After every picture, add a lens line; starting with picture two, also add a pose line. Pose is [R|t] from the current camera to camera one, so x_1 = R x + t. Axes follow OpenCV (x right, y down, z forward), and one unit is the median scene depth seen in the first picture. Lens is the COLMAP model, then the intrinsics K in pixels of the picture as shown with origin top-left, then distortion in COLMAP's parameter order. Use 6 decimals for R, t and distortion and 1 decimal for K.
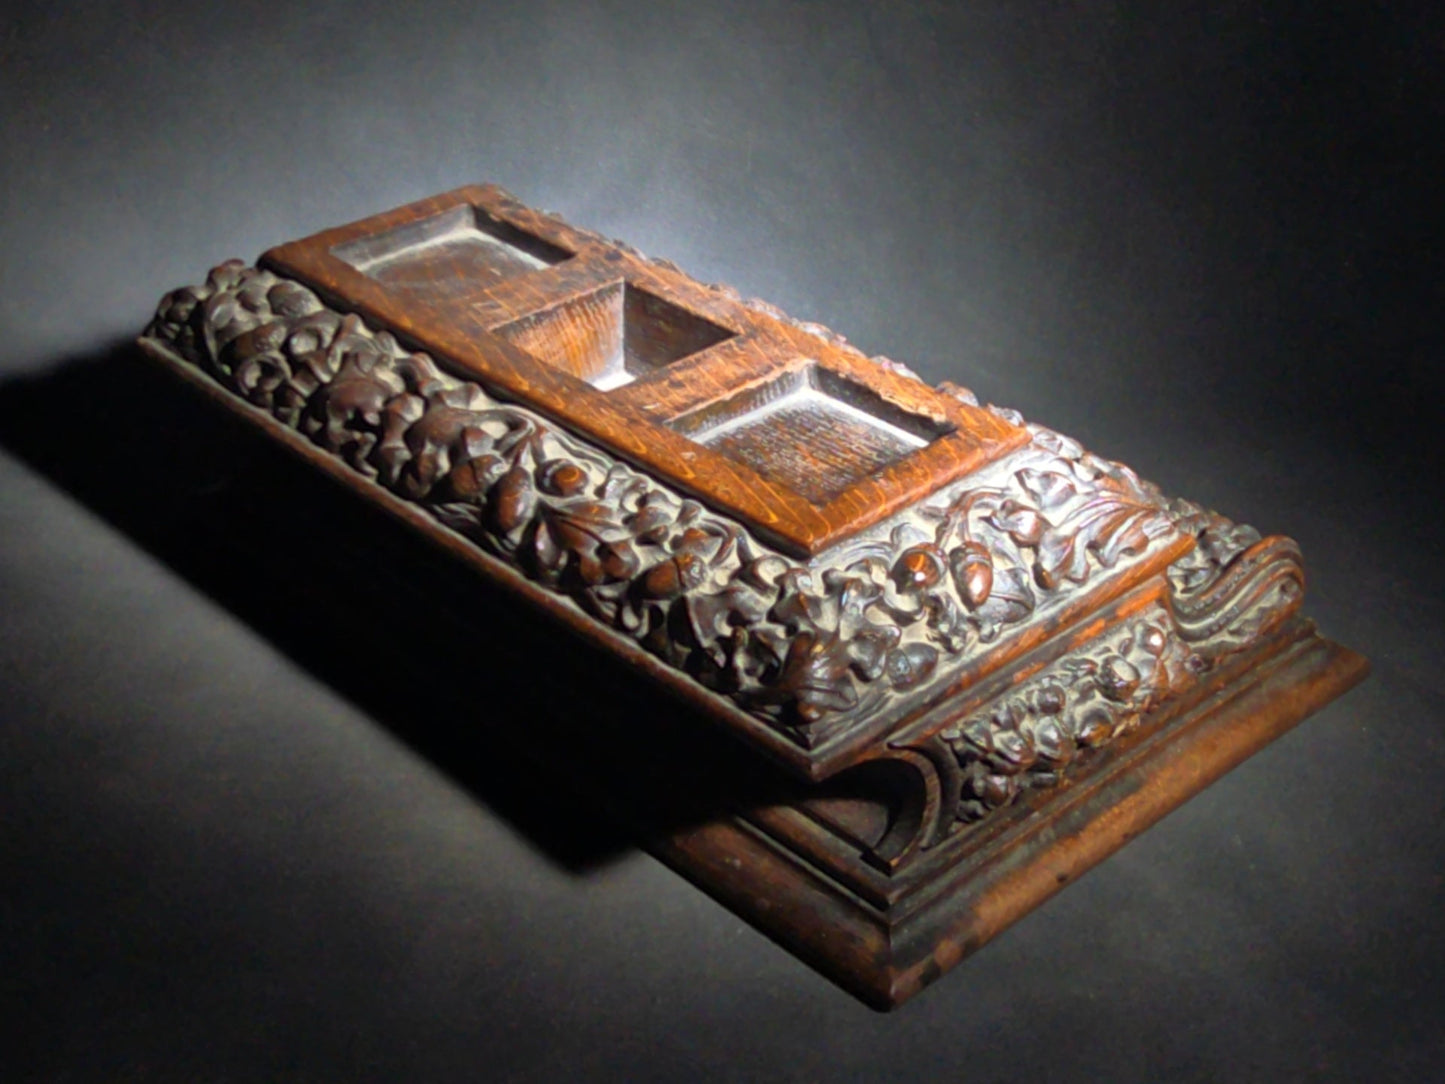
lens RADIAL K [[2067.4, 0, 675.9], [0, 2067.4, 540.0], [0, 0, 1]] dist [-0.050356, 0.007399]
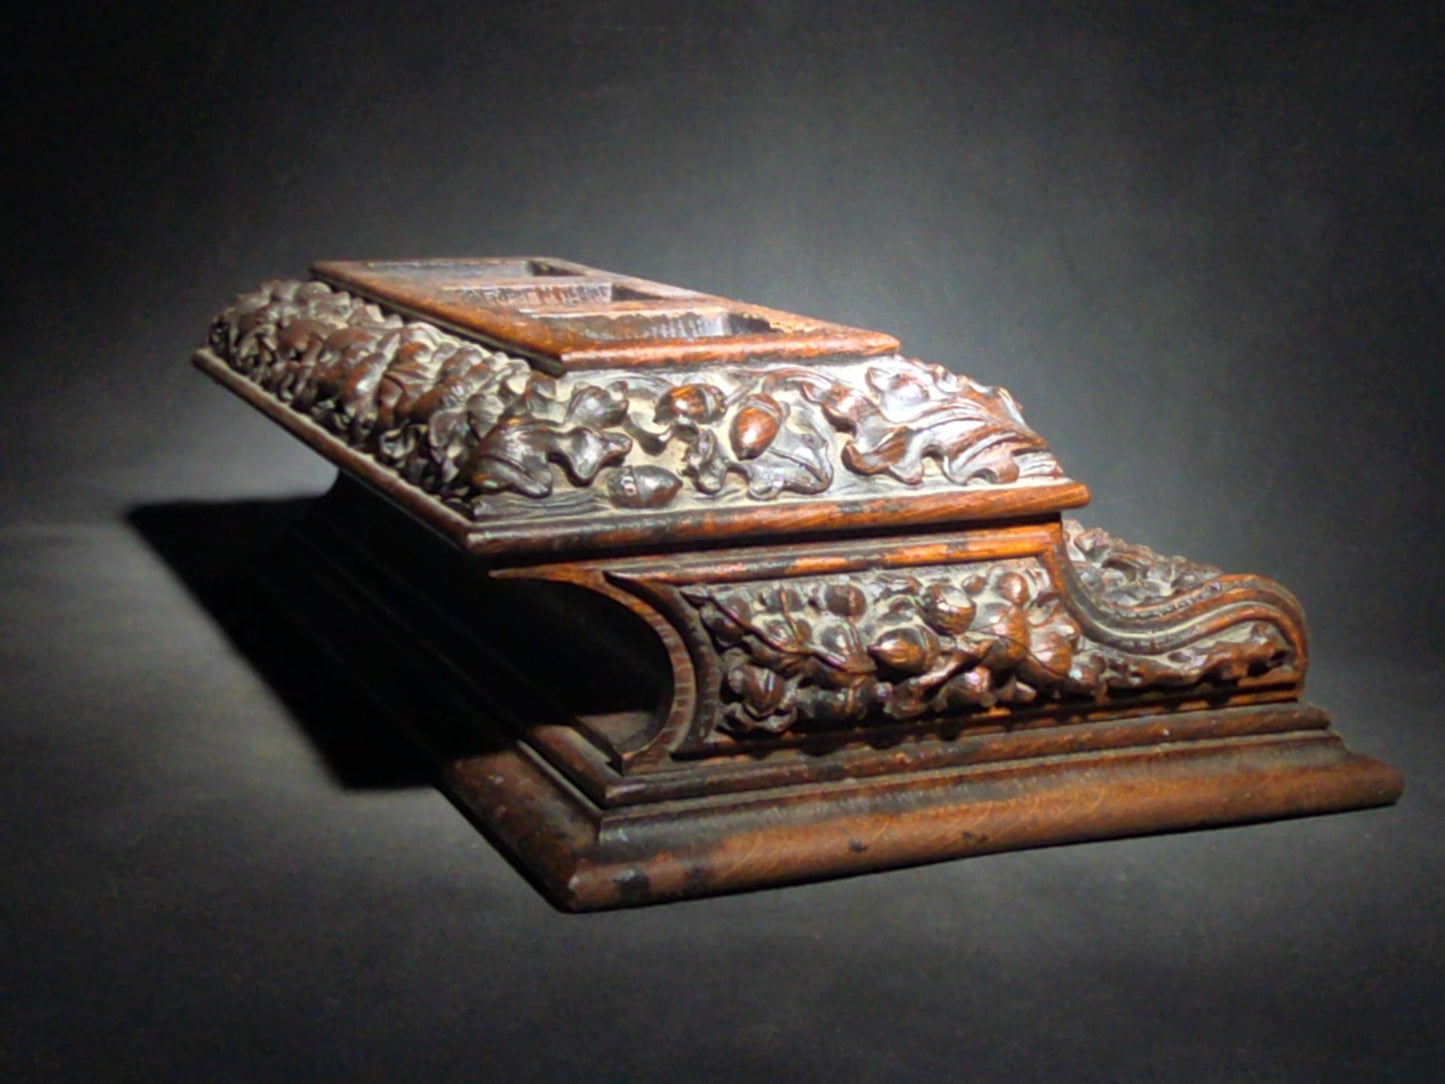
lens RADIAL K [[2067.4, 0, 675.9], [0, 2067.4, 540.0], [0, 0, 1]] dist [-0.050356, 0.007399]
pose [[0.942870, 0.088558, -0.321176, 0.381940], [-0.189057, 0.935999, -0.296925, 0.315329], [0.274325, 0.340682, 0.899267, 0.208470]]
